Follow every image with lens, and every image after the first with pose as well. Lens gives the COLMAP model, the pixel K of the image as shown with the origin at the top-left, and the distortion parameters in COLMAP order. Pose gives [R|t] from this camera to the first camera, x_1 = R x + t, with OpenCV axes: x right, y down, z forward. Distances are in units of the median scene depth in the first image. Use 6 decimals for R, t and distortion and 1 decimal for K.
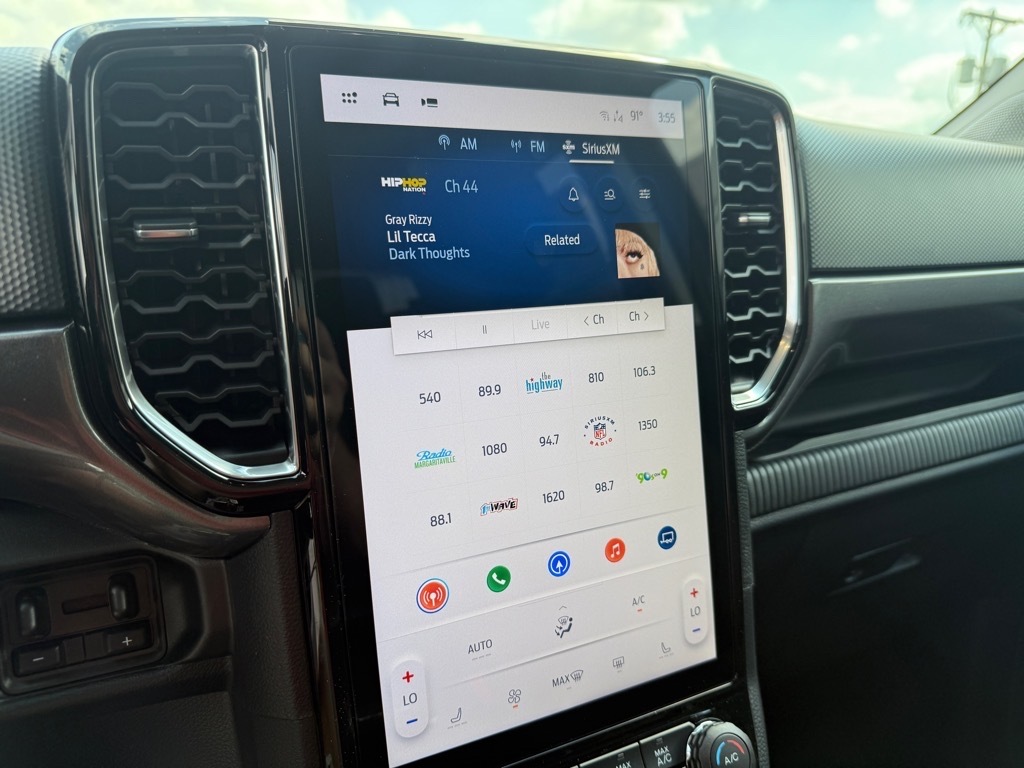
lens RADIAL K [[727.2, 0, 511.0], [0, 727.2, 388.5], [0, 0, 1]] dist [0.031433, -0.050038]
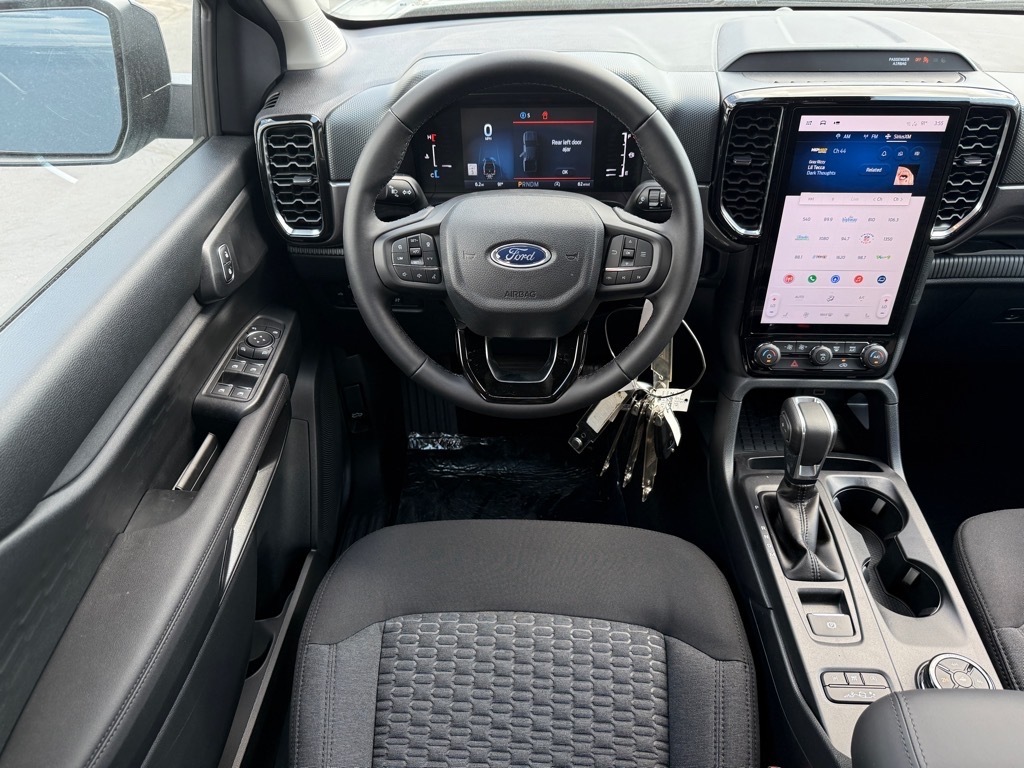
lens RADIAL K [[727.2, 0, 511.0], [0, 727.2, 388.5], [0, 0, 1]] dist [0.031433, -0.050038]
pose [[0.871604, 0.318736, -0.372442, 0.161902], [-0.099390, 0.858882, 0.502437, -0.725231], [0.480029, -0.400909, 0.780285, -2.093935]]
